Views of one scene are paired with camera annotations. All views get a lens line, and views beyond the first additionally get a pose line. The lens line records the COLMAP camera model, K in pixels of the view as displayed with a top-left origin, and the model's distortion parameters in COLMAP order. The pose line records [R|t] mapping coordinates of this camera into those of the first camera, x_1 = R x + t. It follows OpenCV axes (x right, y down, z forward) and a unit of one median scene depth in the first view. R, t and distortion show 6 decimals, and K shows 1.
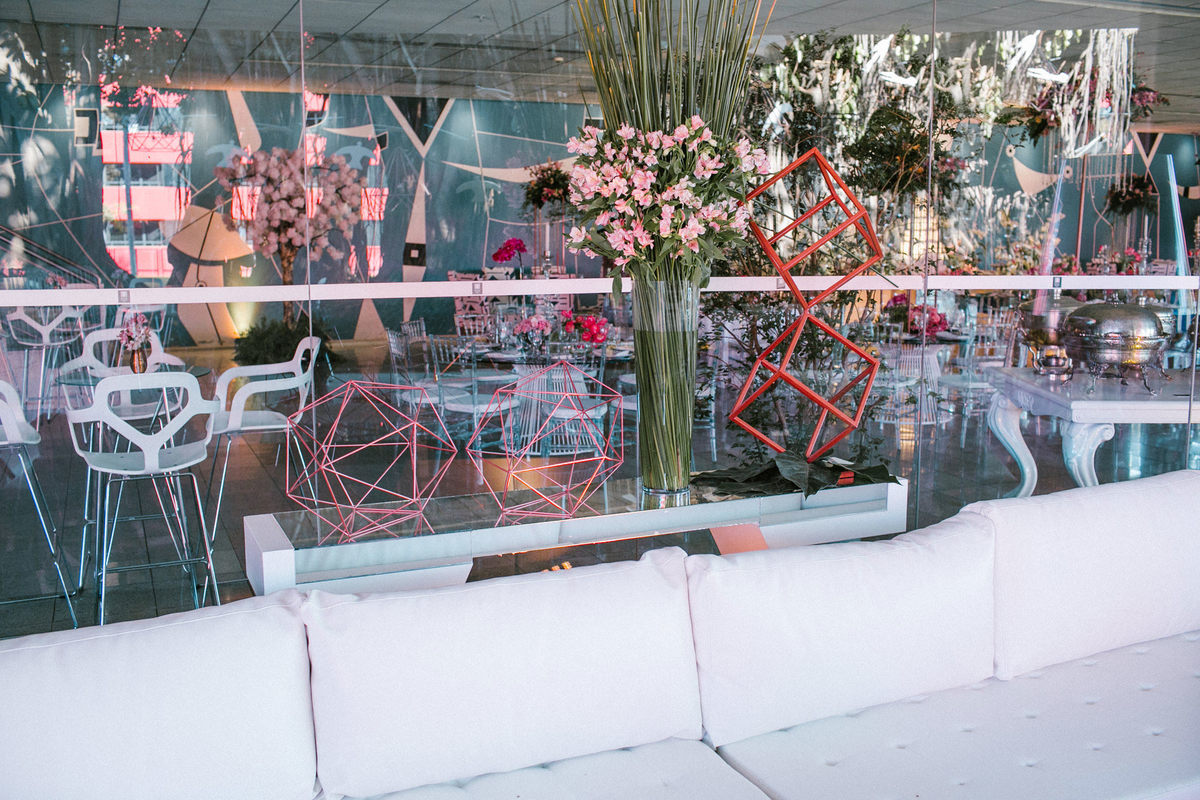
lens RADIAL K [[1144.2, 0, 607.8], [0, 1144.2, 396.6], [0, 0, 1]] dist [-0.057904, 0.000000]
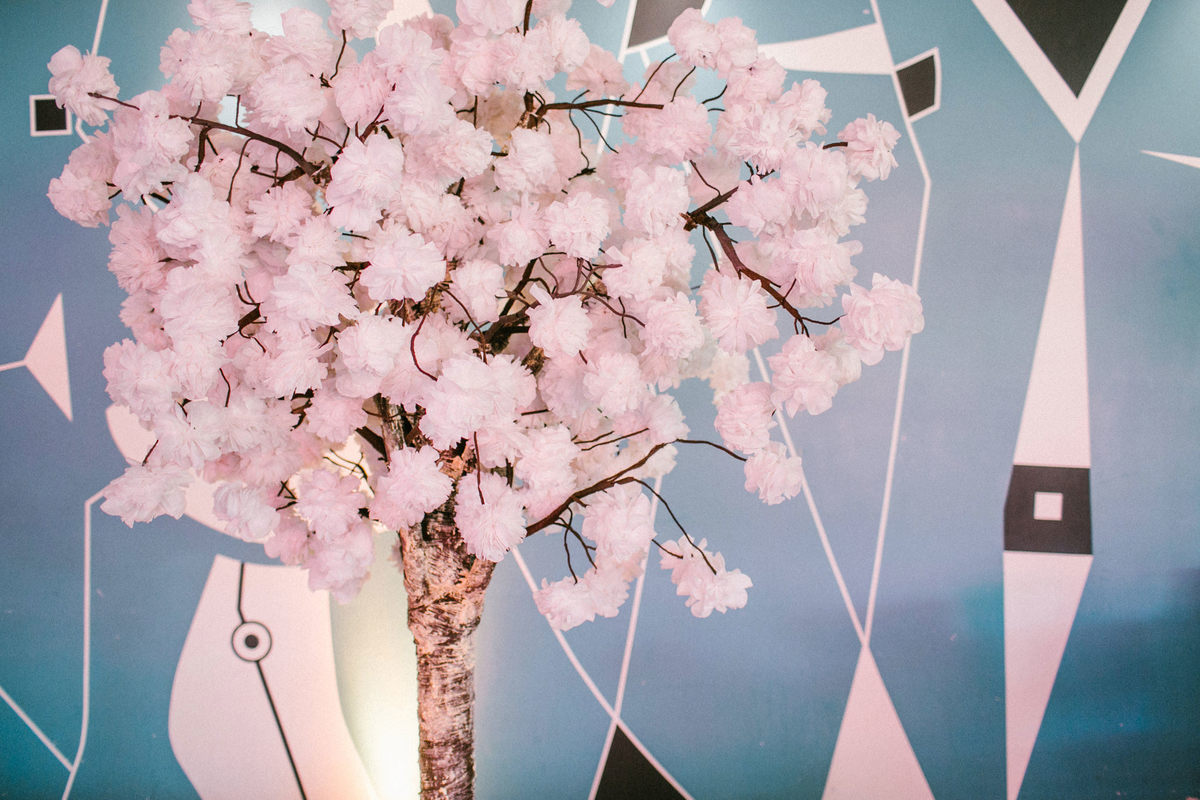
lens RADIAL K [[1144.2, 0, 600.5], [0, 1144.2, 400.5], [0, 0, 1]] dist [-0.057904, 0.000000]
pose [[0.917234, -0.023353, -0.397665, -0.163516], [-0.029579, 0.991532, -0.126453, -0.116294], [0.397250, 0.127749, 0.908775, 0.743049]]
